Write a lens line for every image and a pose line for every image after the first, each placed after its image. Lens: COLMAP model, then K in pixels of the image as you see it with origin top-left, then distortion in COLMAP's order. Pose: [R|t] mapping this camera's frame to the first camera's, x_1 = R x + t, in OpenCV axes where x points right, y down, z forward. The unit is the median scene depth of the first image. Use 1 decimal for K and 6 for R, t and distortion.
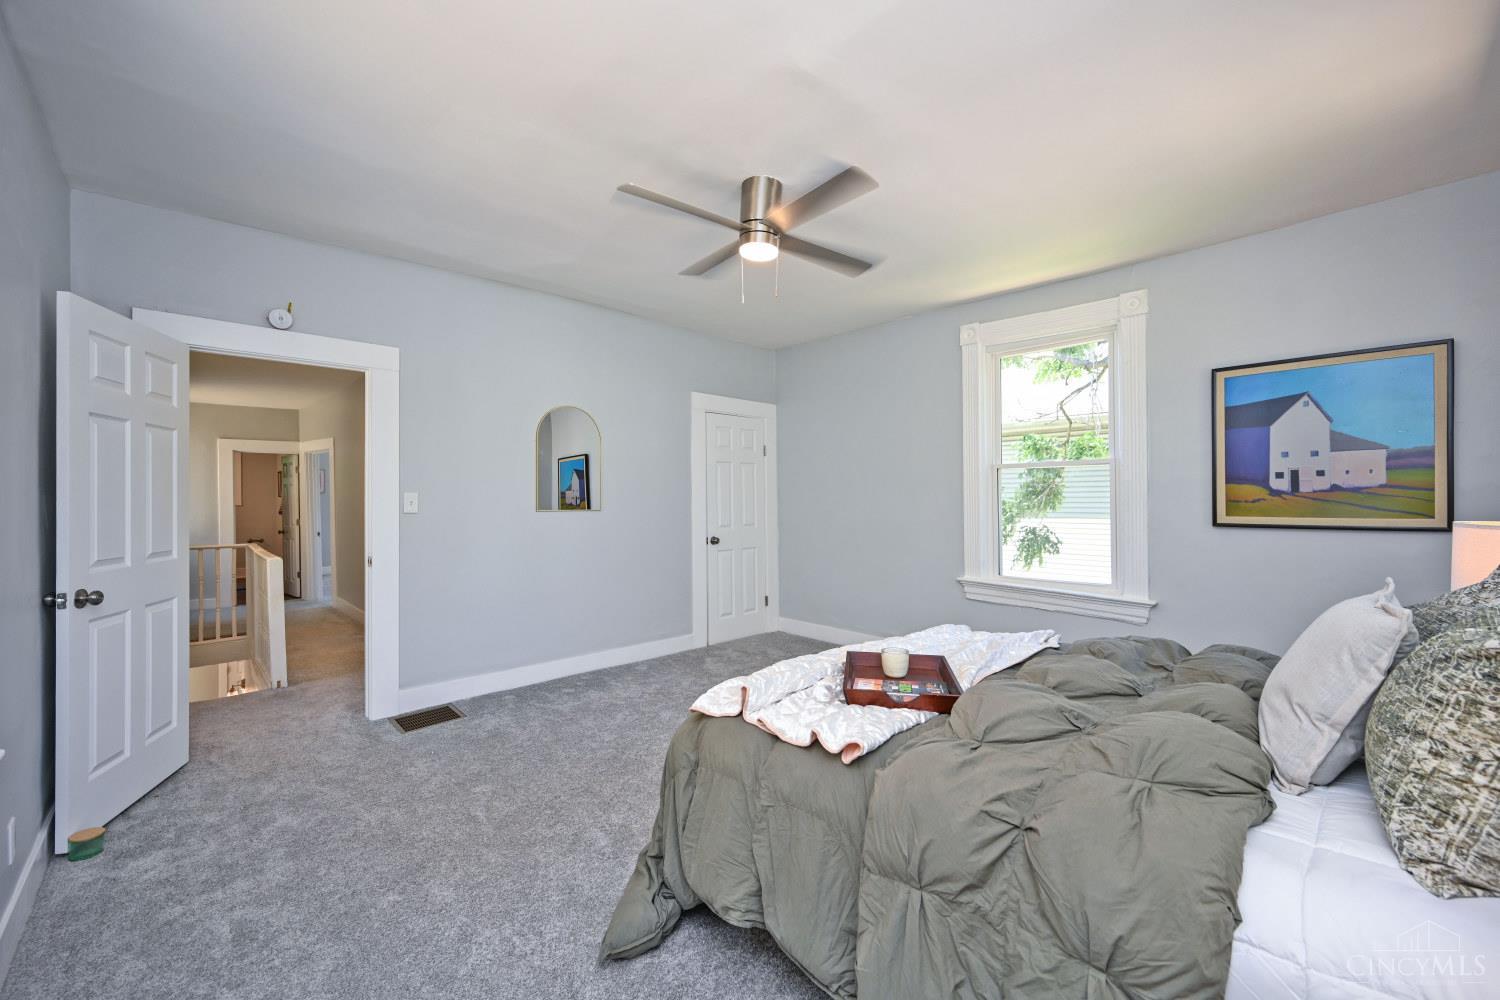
lens RADIAL K [[595.3, 0, 745.3], [0, 595.3, 498.7], [0, 0, 1]] dist [0.000408, 0.000173]
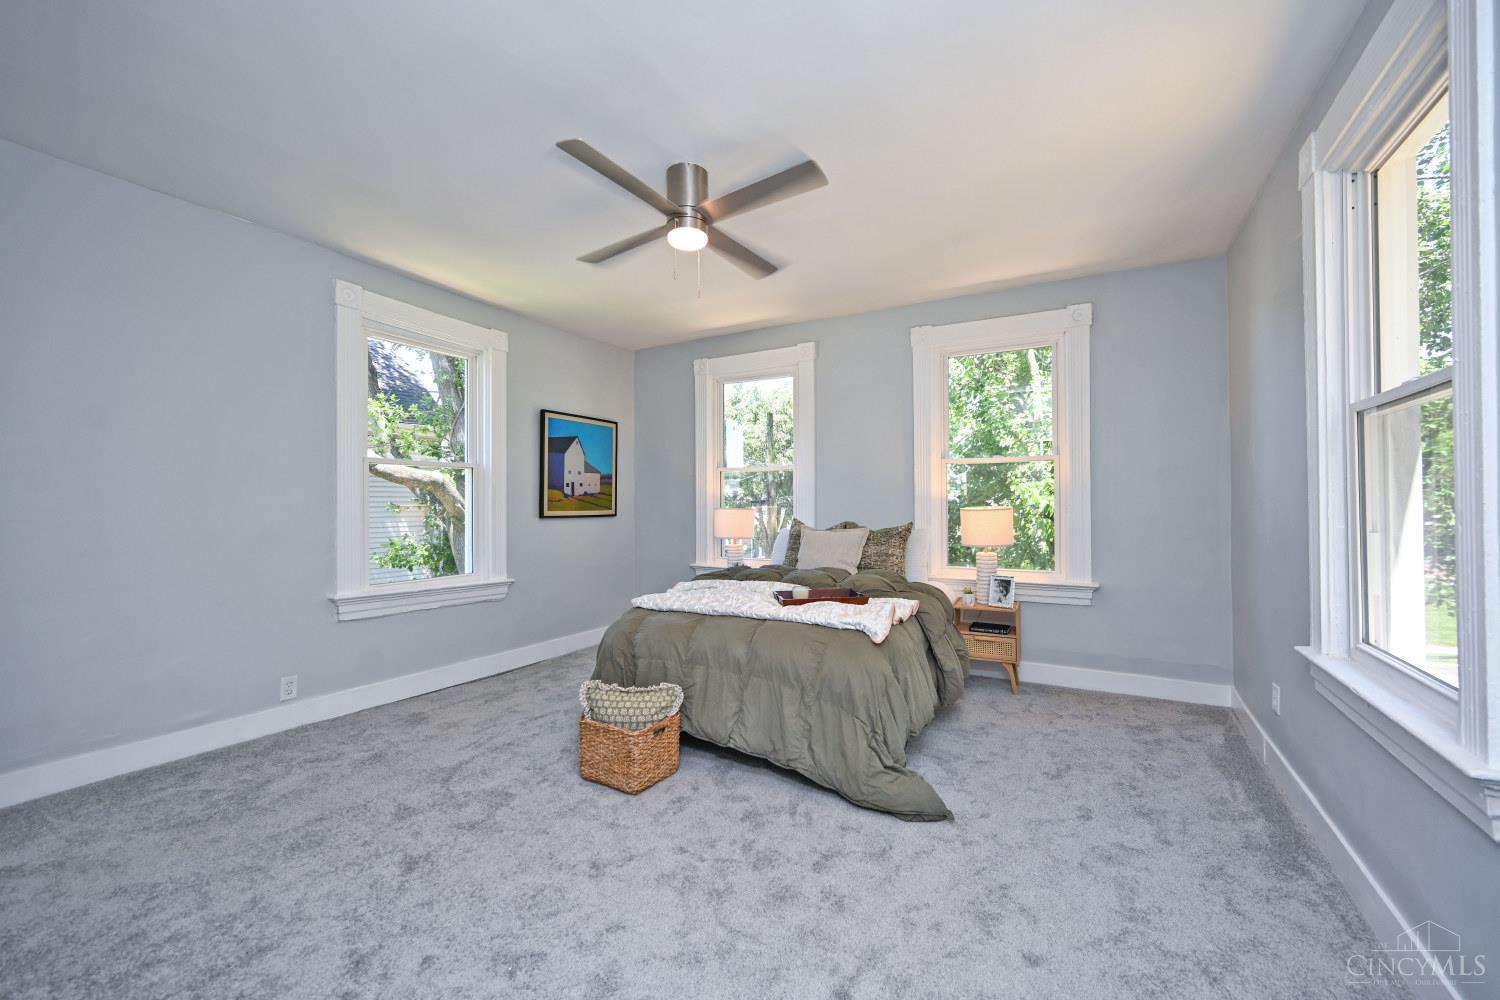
lens RADIAL K [[595.3, 0, 745.3], [0, 595.3, 498.7], [0, 0, 1]] dist [0.000408, 0.000173]
pose [[-0.263383, 0.014713, 0.964579, -0.763466], [0.003162, 0.999891, -0.014388, 0.022210], [-0.964686, -0.000739, -0.263401, 0.951945]]
